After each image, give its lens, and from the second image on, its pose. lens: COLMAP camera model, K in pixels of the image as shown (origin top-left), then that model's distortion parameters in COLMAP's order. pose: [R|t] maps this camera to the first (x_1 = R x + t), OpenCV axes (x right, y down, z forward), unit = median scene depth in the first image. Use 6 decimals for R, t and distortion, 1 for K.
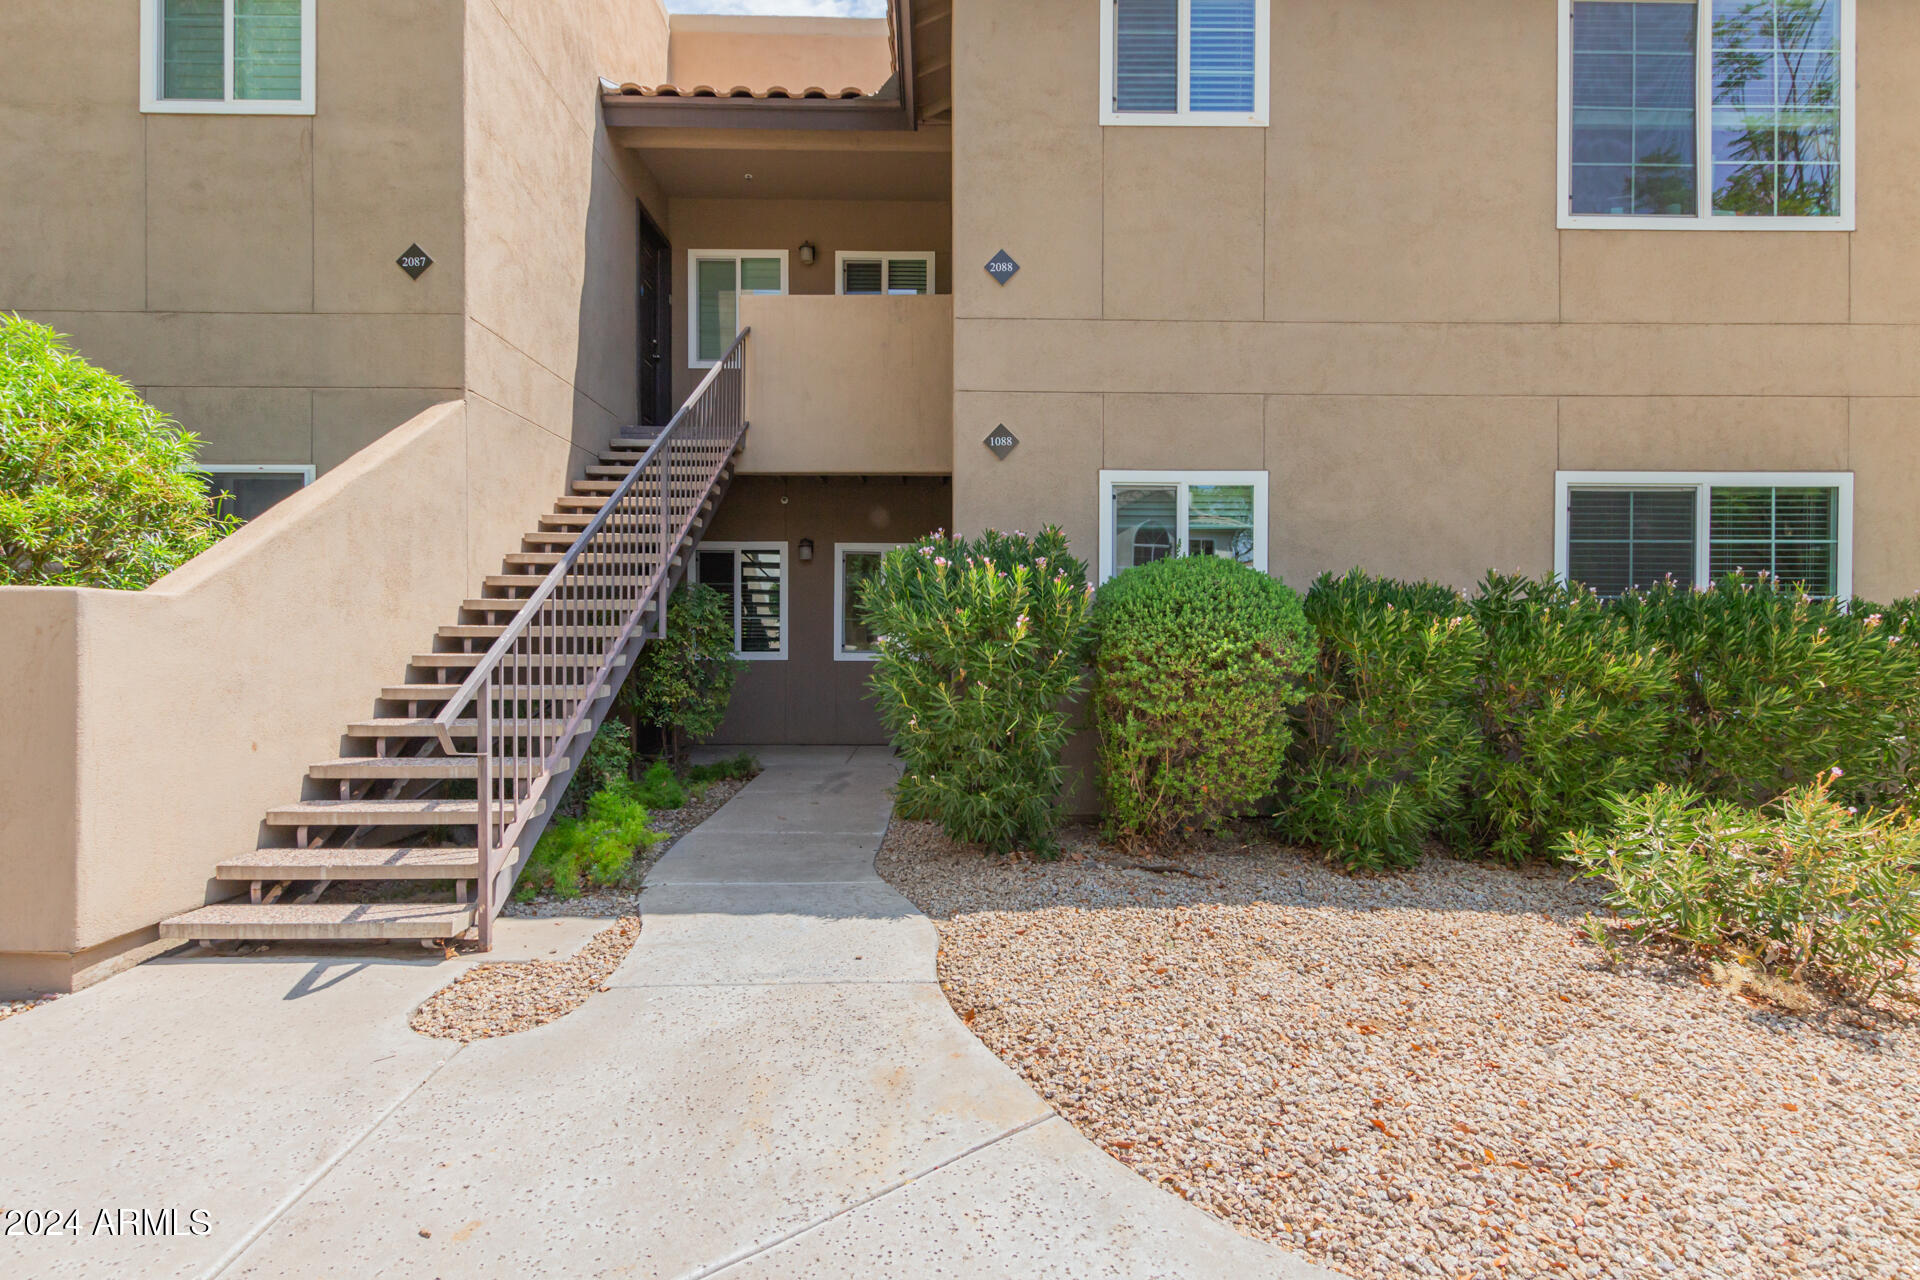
lens RADIAL K [[969.6, 0, 960.0], [0, 969.6, 640.0], [0, 0, 1]] dist [0.007139, -0.000959]
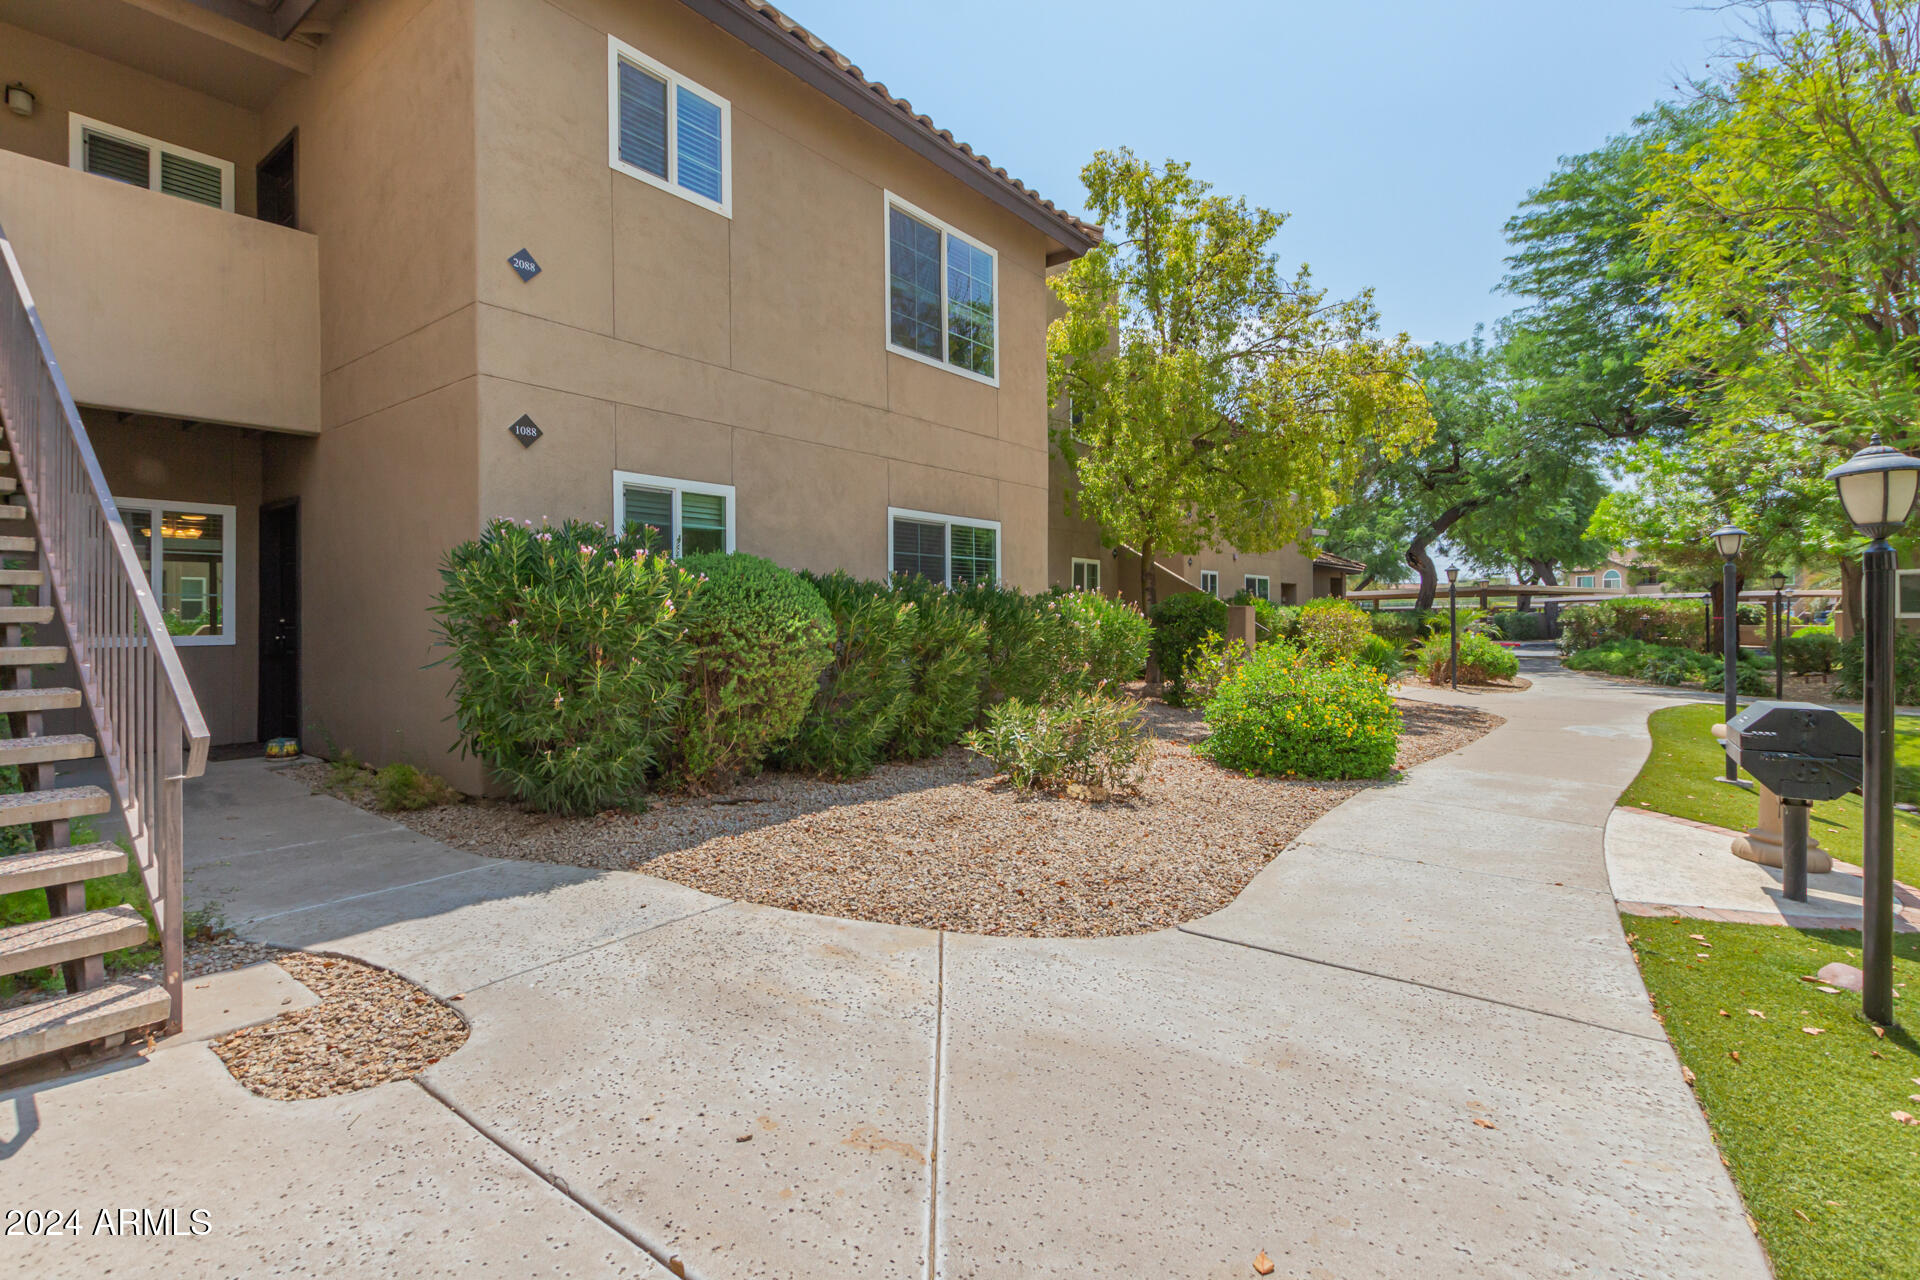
lens RADIAL K [[875.5, 0, 962.5], [0, 875.5, 594.9], [0, 0, 1]] dist [0.014185, -0.006514]
pose [[0.627748, 0.011231, 0.778336, -0.397420], [0.004314, 0.999830, -0.017907, -0.008437], [-0.778405, 0.014599, 0.627593, 0.038906]]
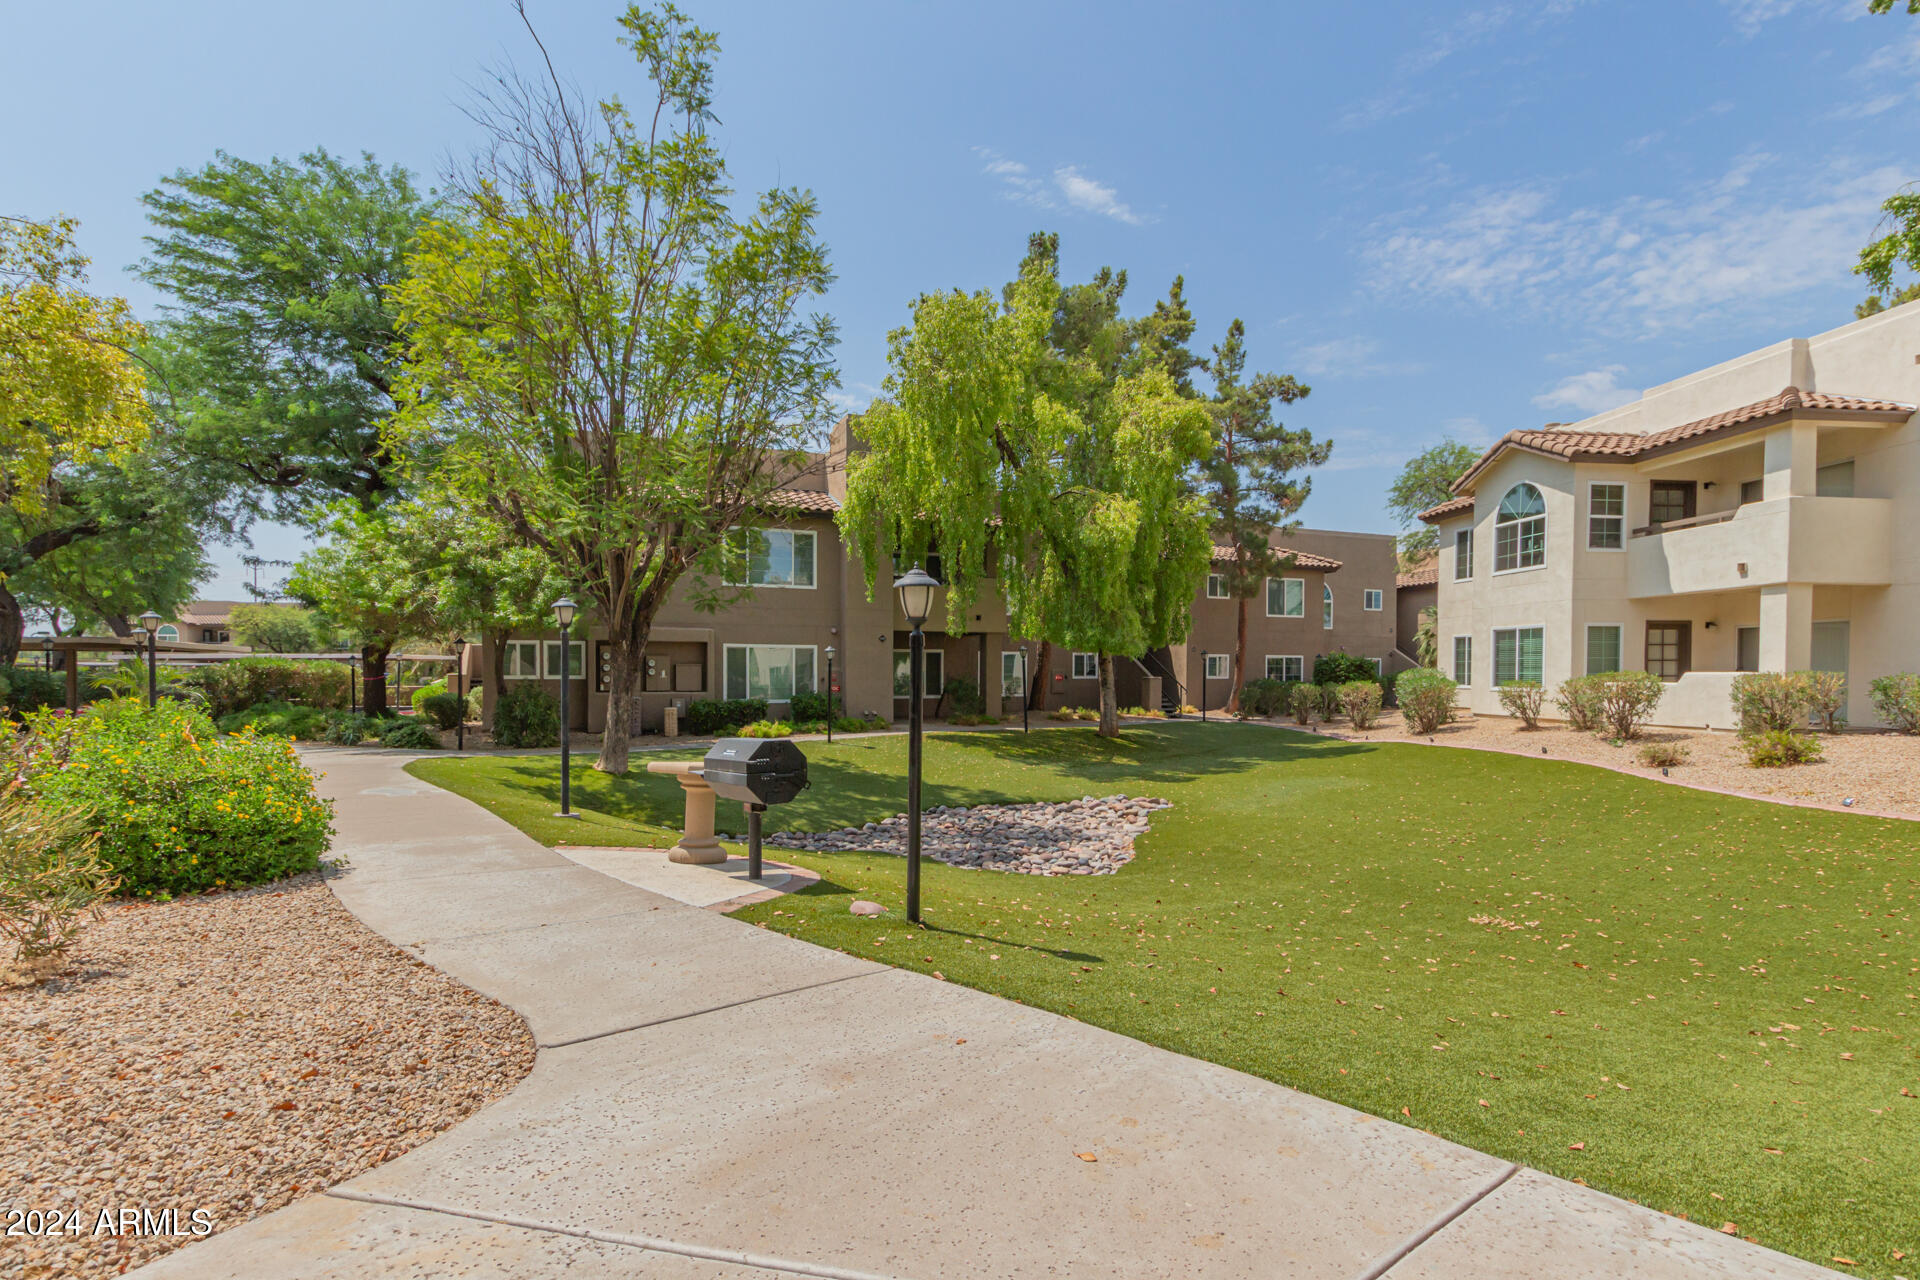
lens RADIAL K [[939.8, 0, 962.4], [0, 939.8, 673.3], [0, 0, 1]] dist [0.018479, 0.000513]
pose [[-0.599297, -0.004061, 0.800517, -0.403257], [-0.009976, 0.999947, -0.002396, -0.002797], [-0.800465, -0.009422, -0.599306, 0.433550]]
